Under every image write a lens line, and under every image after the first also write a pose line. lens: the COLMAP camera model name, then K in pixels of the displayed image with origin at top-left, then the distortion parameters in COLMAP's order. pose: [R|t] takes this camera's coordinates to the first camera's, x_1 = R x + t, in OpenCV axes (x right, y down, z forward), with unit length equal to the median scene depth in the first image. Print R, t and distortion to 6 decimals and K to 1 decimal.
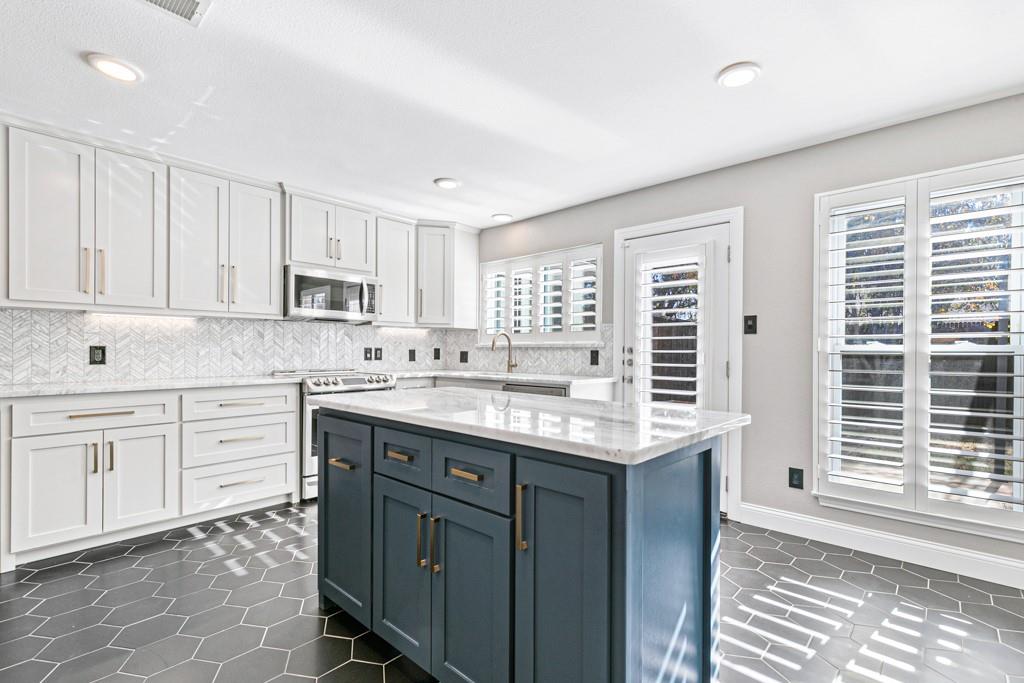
lens RADIAL K [[465.3, 0, 521.8], [0, 465.3, 348.4], [0, 0, 1]] dist [0.009521, -0.000614]
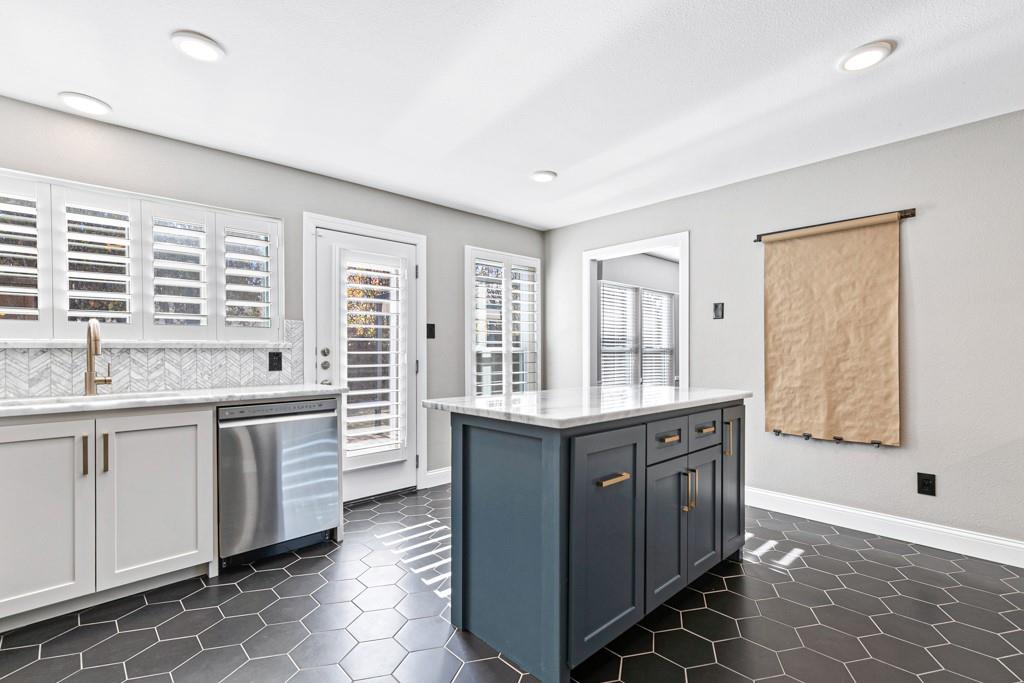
lens RADIAL K [[465.3, 0, 514.9], [0, 465.3, 351.9], [0, 0, 1]] dist [0.009521, -0.000614]
pose [[0.084412, -0.004885, 0.996419, -0.639569], [0.002140, 0.999987, 0.004721, 0.000655], [-0.996429, 0.001734, 0.084422, 0.557009]]
